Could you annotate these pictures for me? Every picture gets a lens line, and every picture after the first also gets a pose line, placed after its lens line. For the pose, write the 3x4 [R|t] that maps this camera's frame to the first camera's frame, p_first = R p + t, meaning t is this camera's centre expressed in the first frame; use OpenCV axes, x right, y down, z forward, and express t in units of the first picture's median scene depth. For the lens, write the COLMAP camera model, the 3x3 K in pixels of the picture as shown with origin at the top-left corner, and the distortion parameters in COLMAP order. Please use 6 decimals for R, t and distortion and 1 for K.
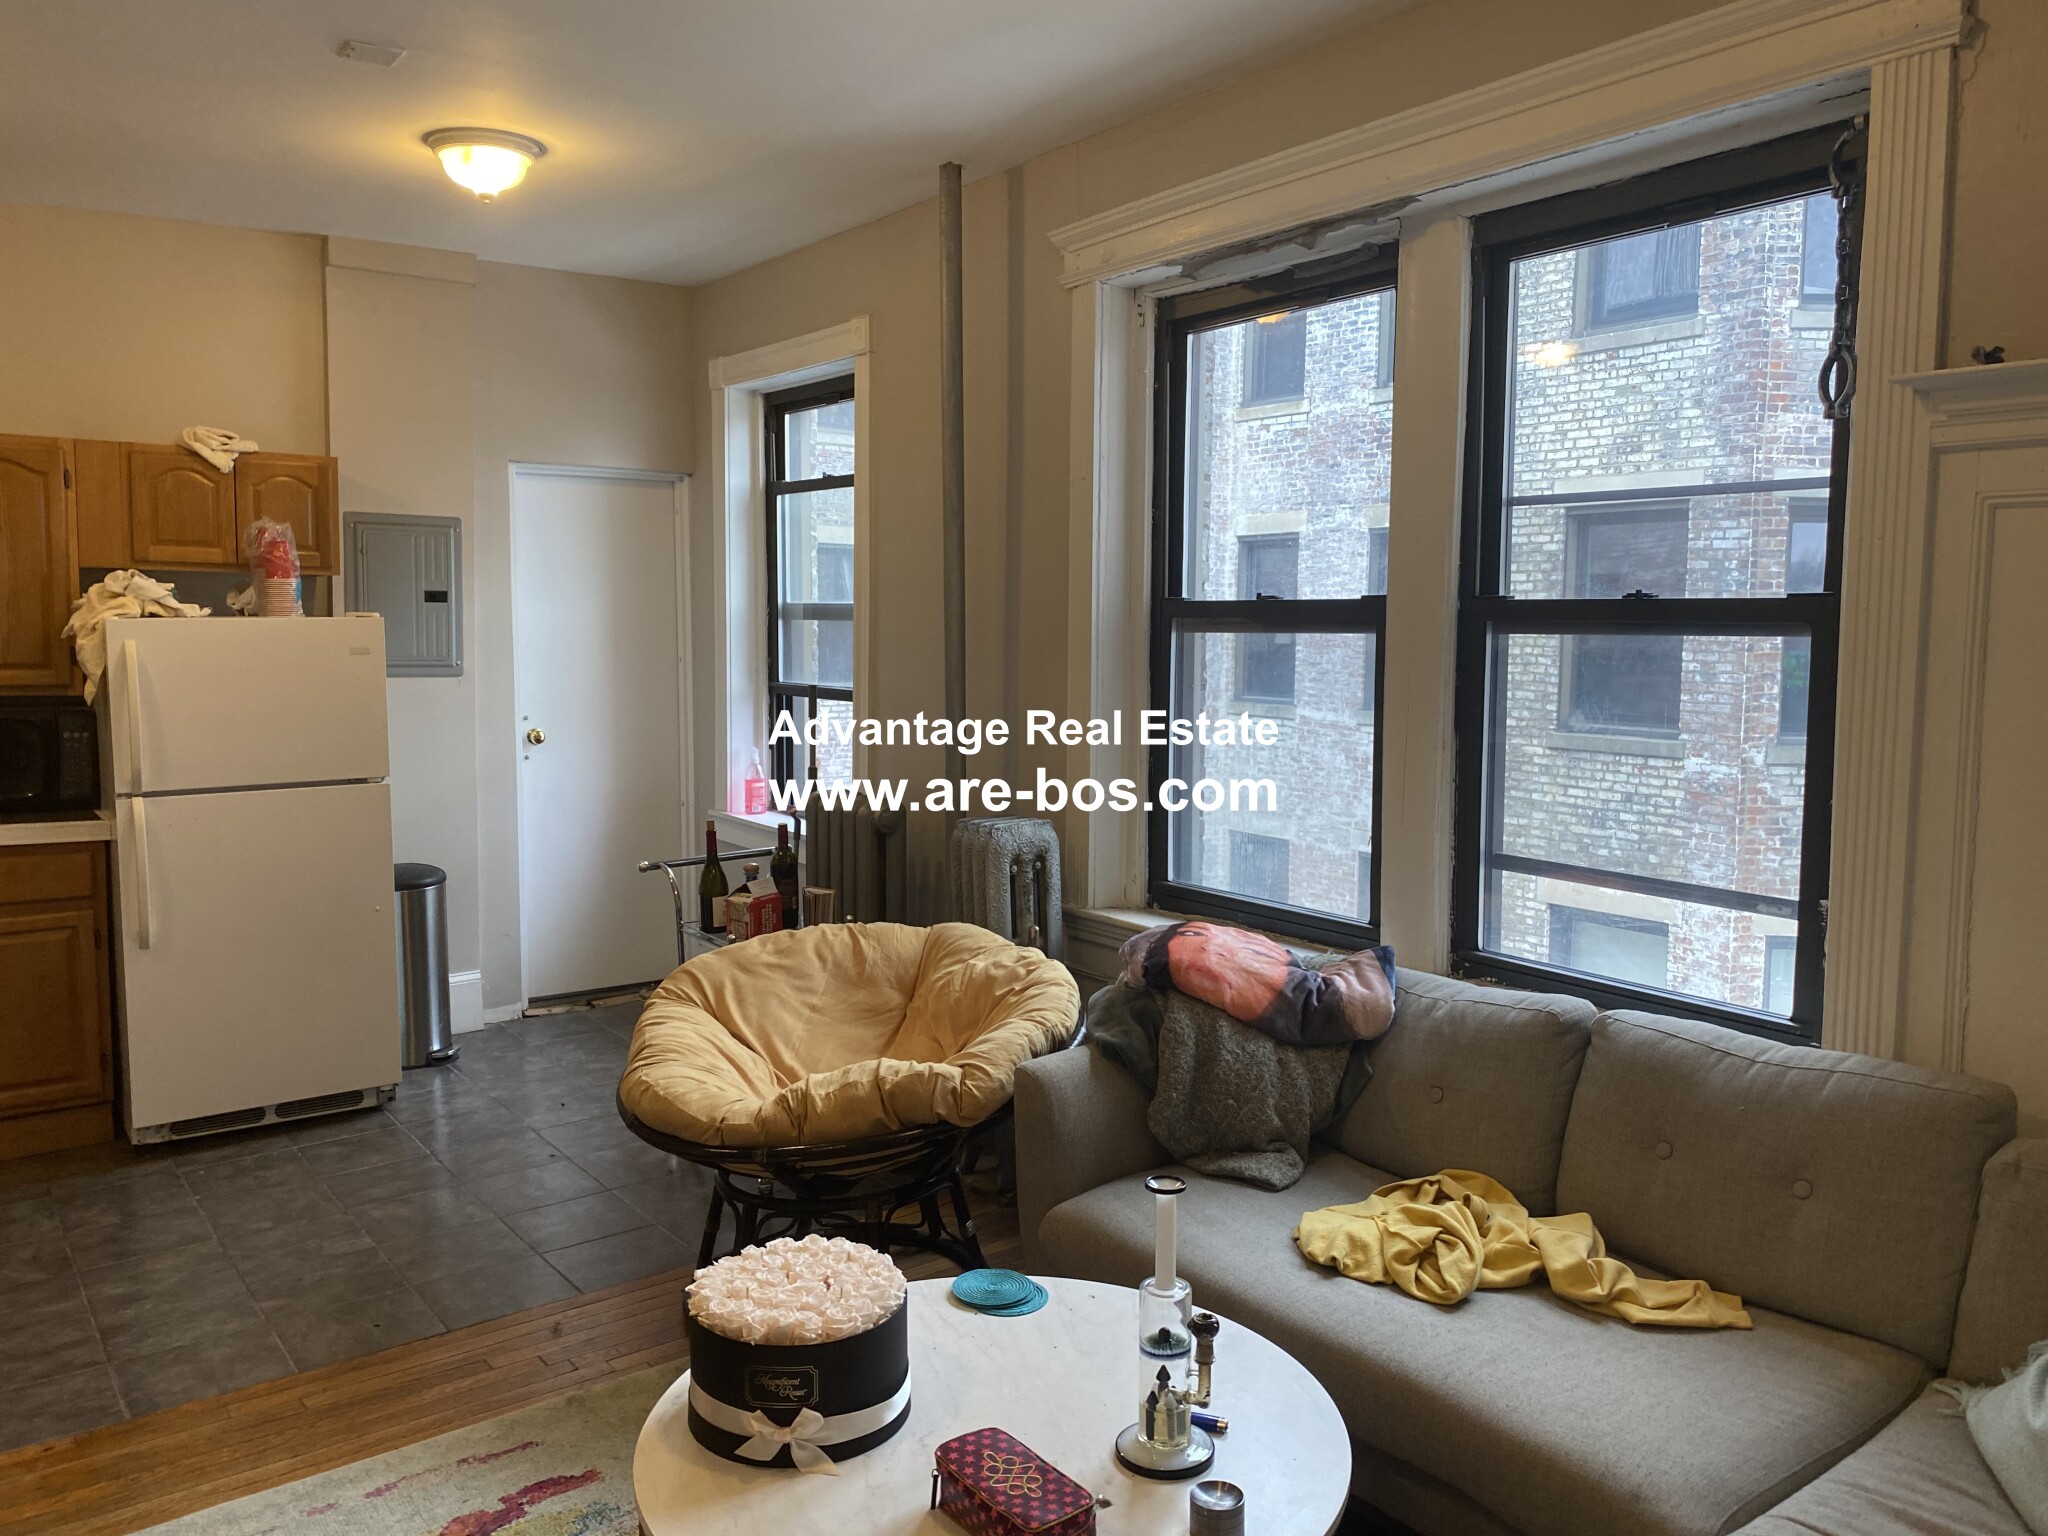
lens RADIAL K [[1568.7, 0, 1038.7], [0, 1568.7, 762.7], [0, 0, 1]] dist [0.064516, -0.073275]
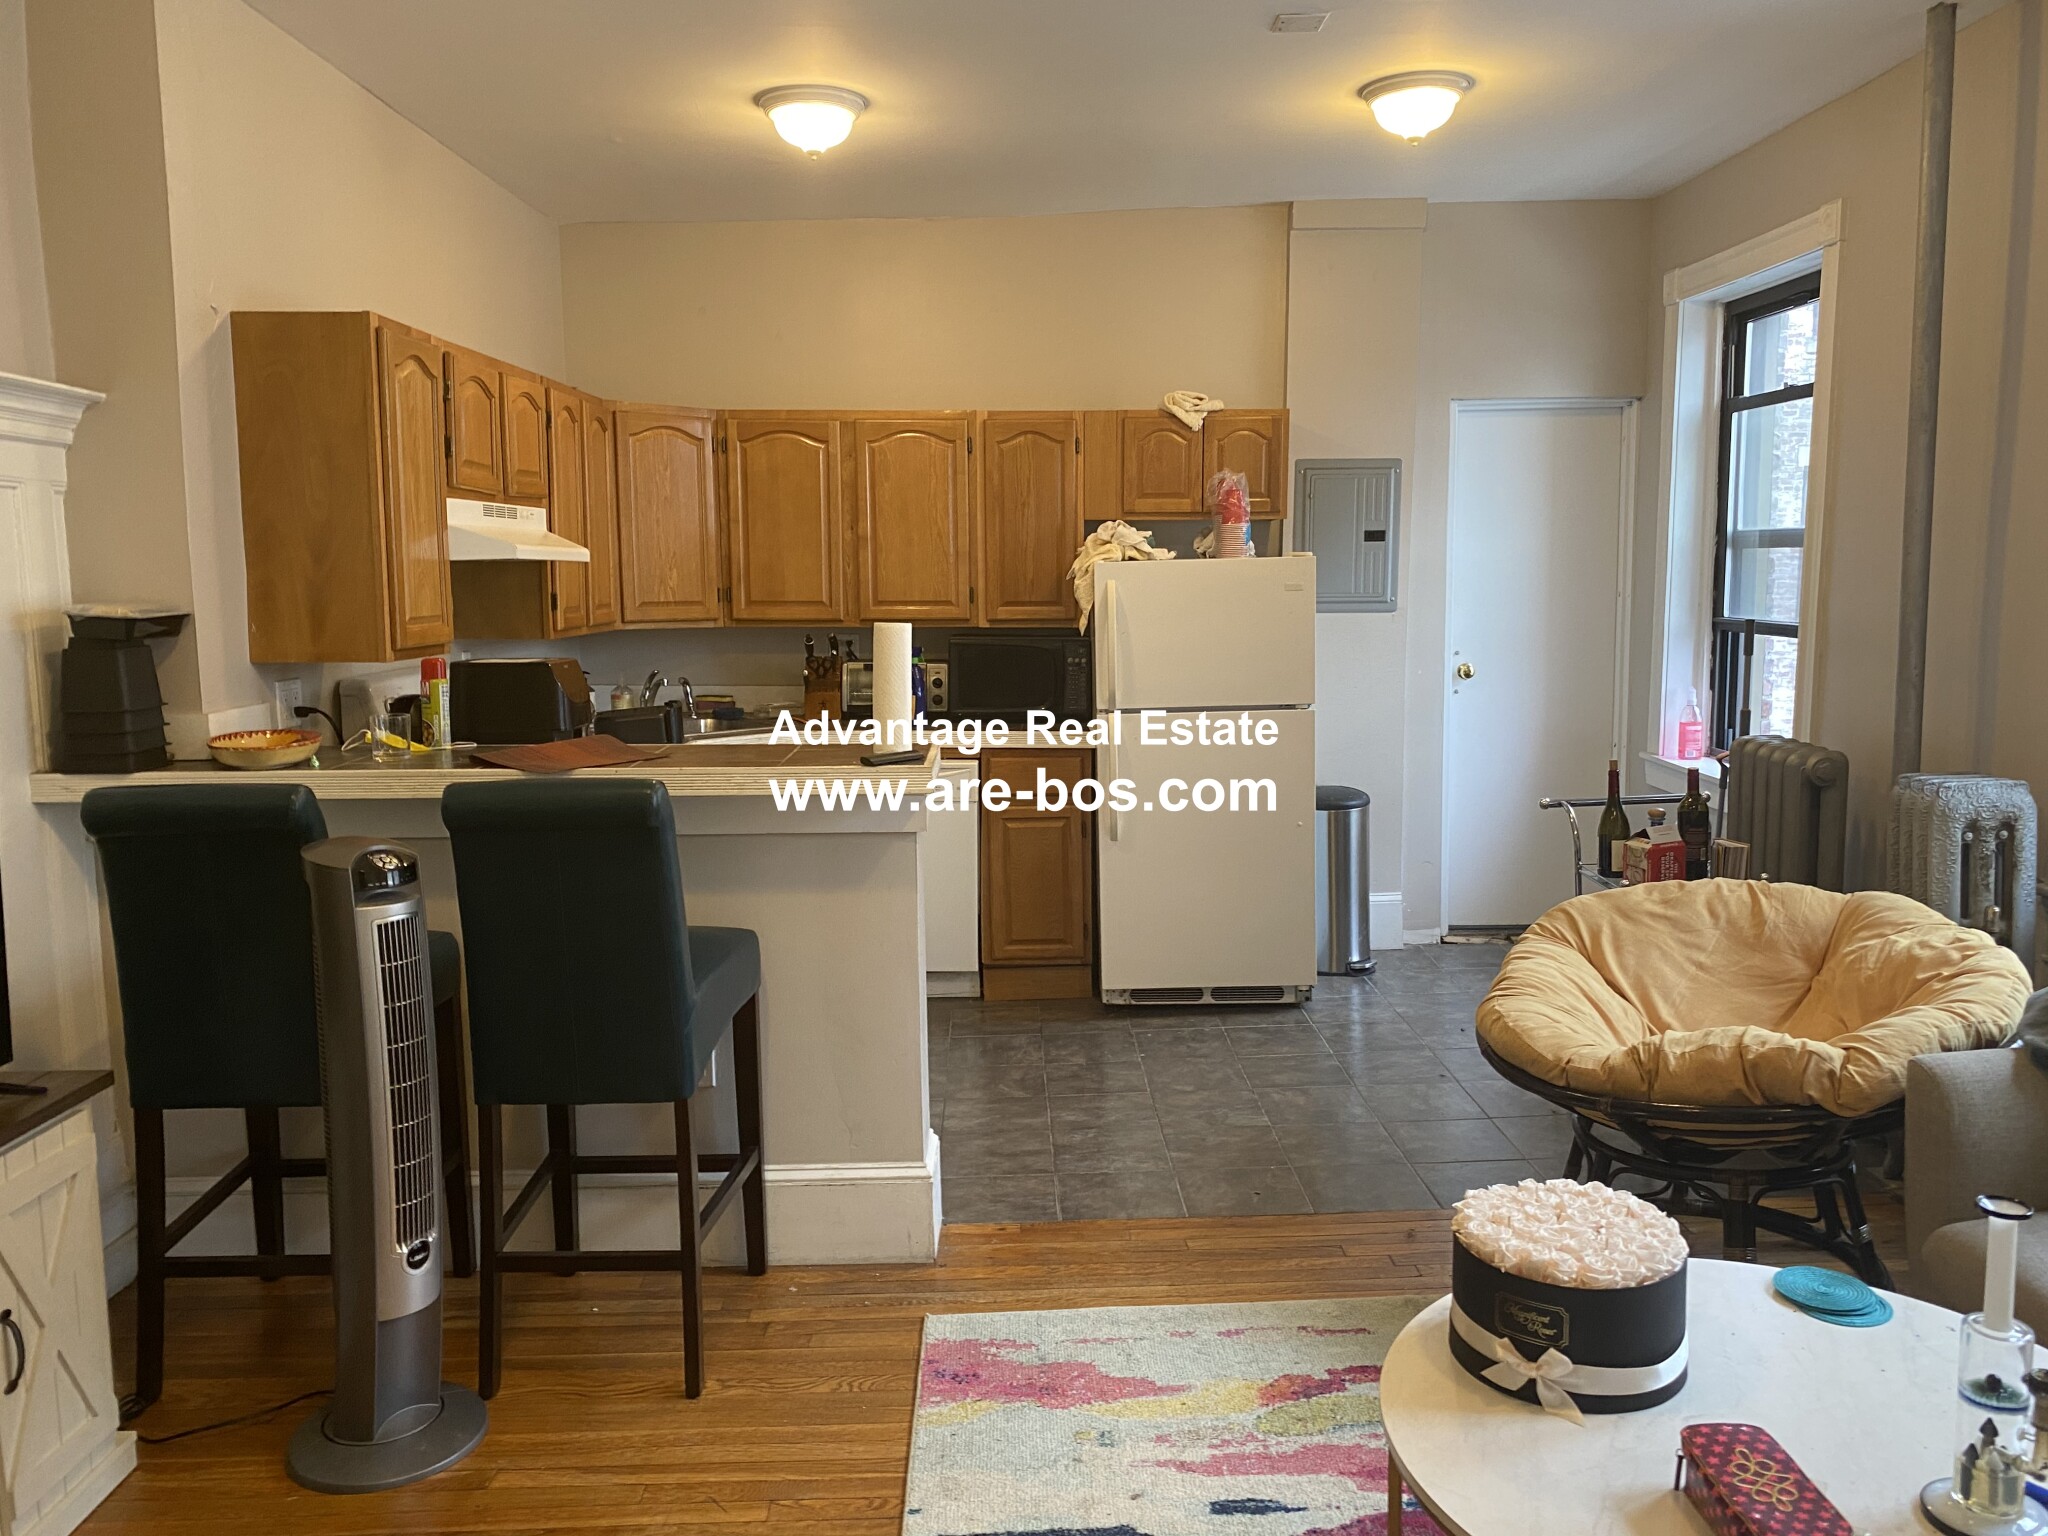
lens RADIAL K [[1568.7, 0, 1031.8], [0, 1568.7, 759.7], [0, 0, 1]] dist [0.064516, -0.073275]
pose [[0.813244, 0.056216, -0.579200, 0.067757], [-0.036720, 0.998297, 0.045335, 0.006482], [0.580762, -0.015600, 0.813924, 0.012163]]
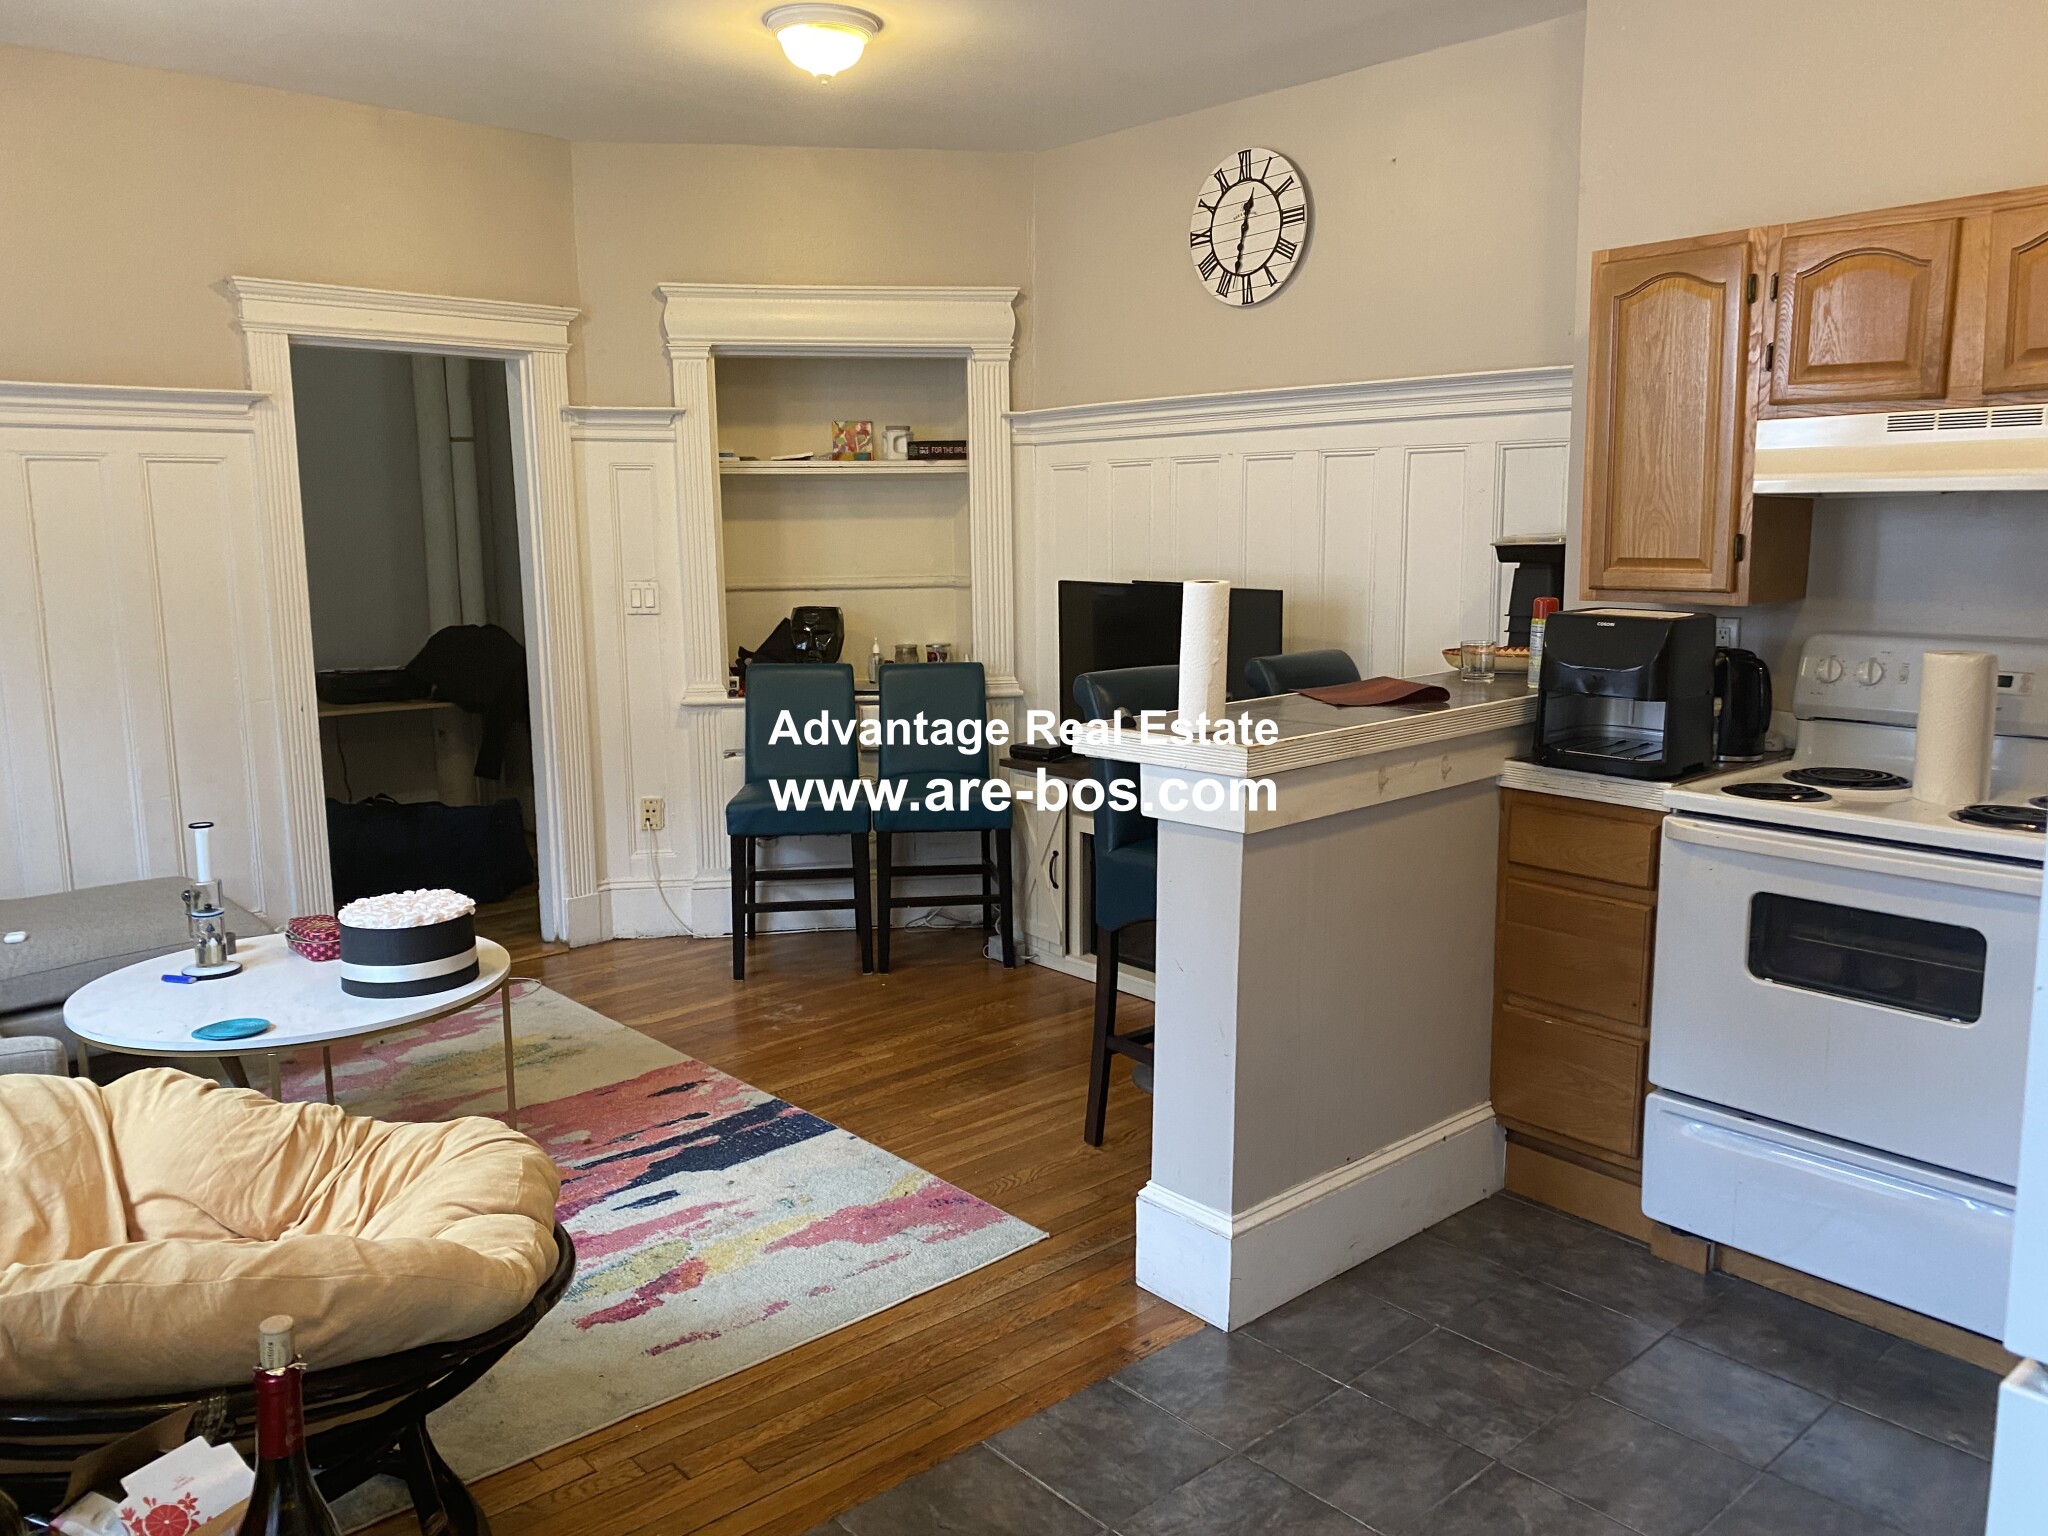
lens RADIAL K [[1568.7, 0, 1022.2], [0, 1568.7, 764.3], [0, 0, 1]] dist [0.064516, -0.073275]
pose [[-0.995353, 0.023733, -0.093327, -0.347498], [-0.000345, 0.968269, 0.249910, -0.129631], [0.096296, 0.248781, -0.963761, 1.407405]]
